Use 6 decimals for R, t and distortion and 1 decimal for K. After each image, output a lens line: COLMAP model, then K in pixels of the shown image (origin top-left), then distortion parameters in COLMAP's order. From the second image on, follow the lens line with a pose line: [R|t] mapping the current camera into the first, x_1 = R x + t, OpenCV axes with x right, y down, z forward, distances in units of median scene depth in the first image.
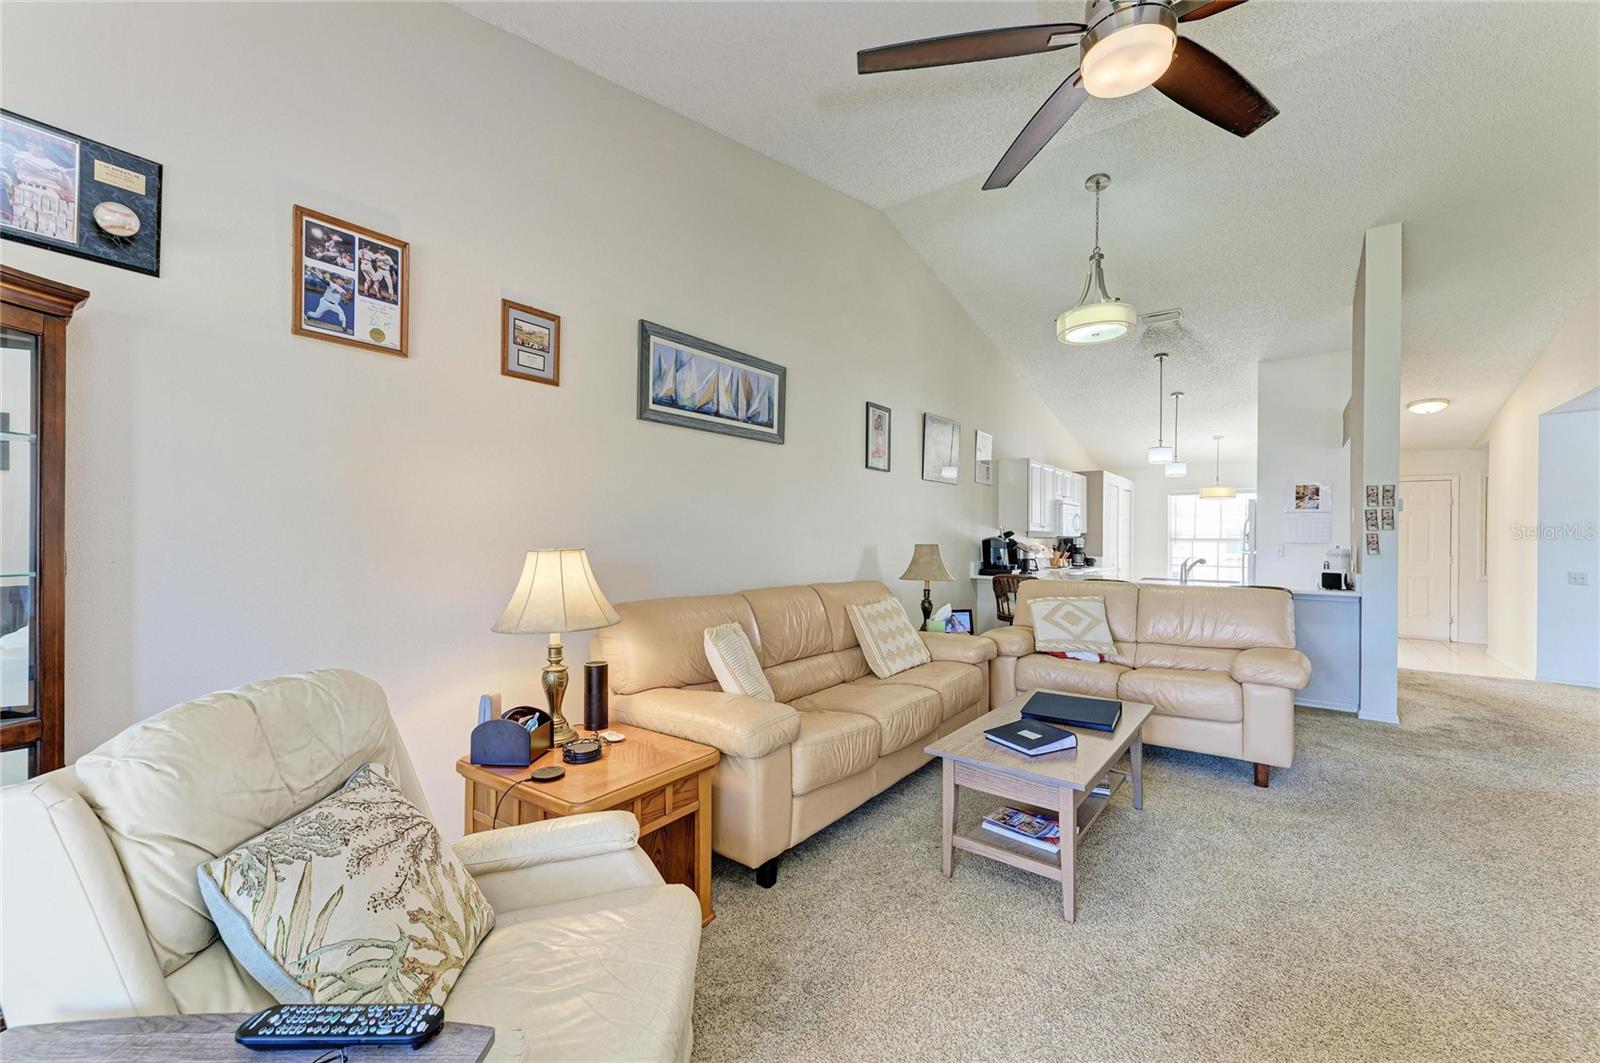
lens RADIAL K [[635.1, 0, 812.3], [0, 635.1, 546.0], [0, 0, 1]] dist [0.011101, -0.000460]
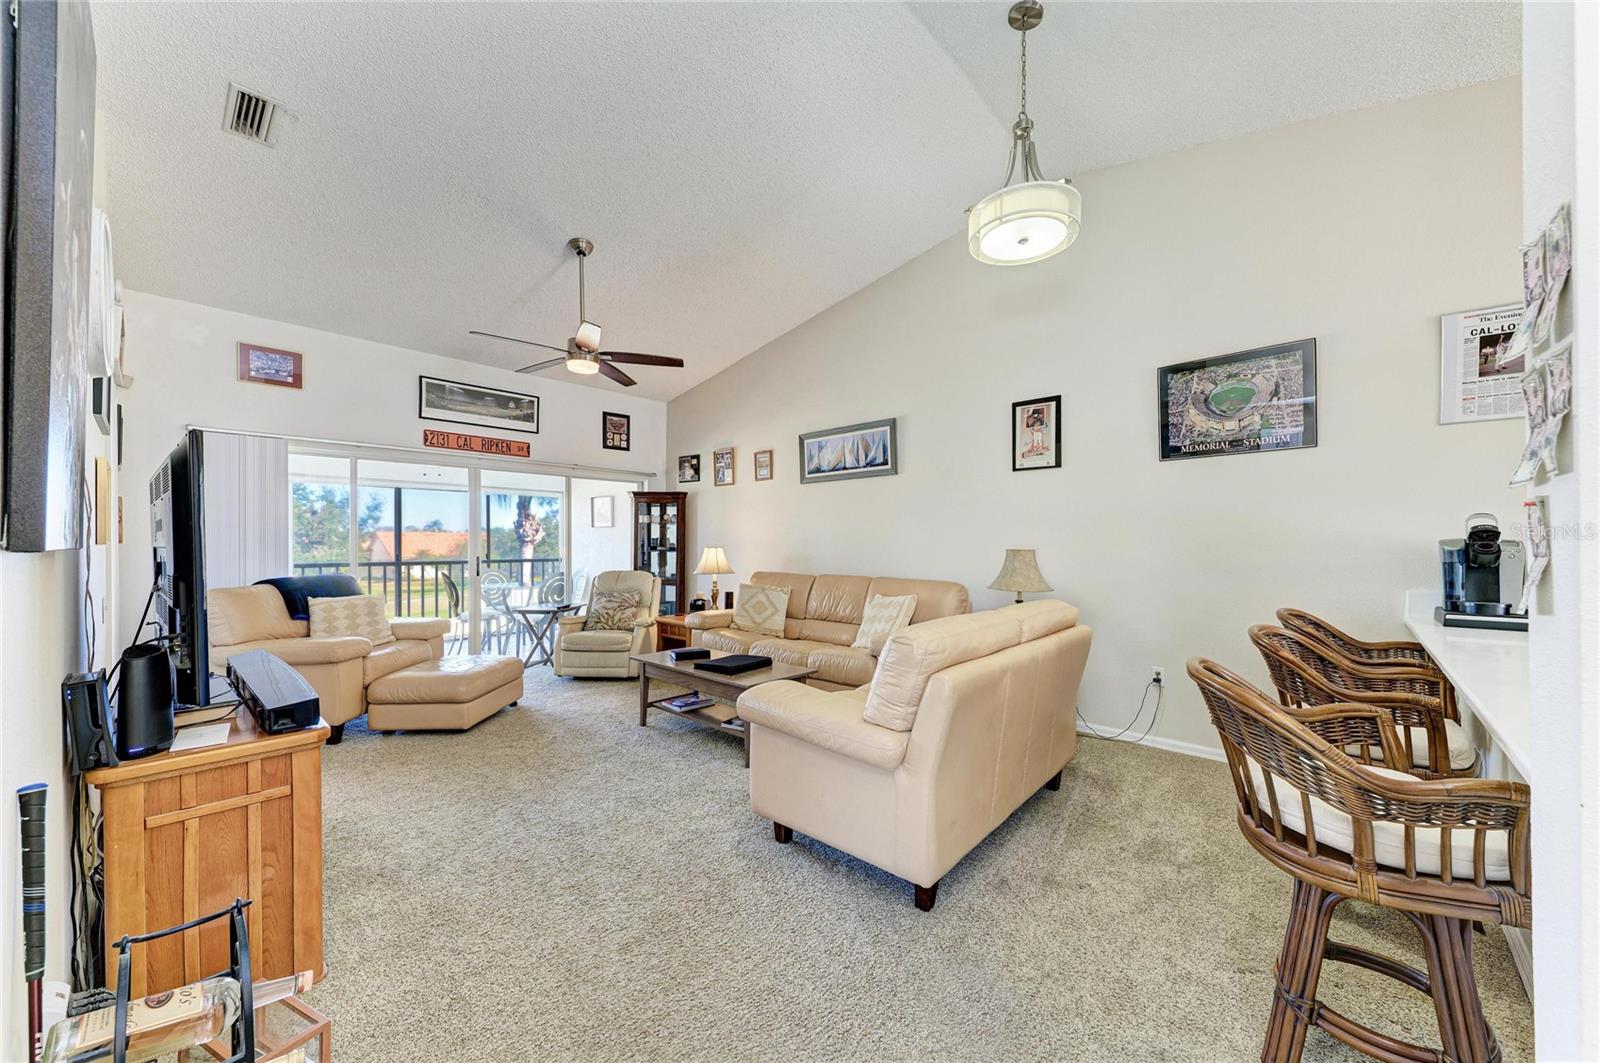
lens RADIAL K [[594.6, 0, 807.4], [0, 594.6, 542.5], [0, 0, 1]] dist [0.010926, -0.000031]
pose [[-0.097813, -0.001462, -0.995204, 1.260047], [-0.008379, 0.999965, -0.000646, -0.011233], [0.995169, 0.008276, -0.097822, 0.949437]]
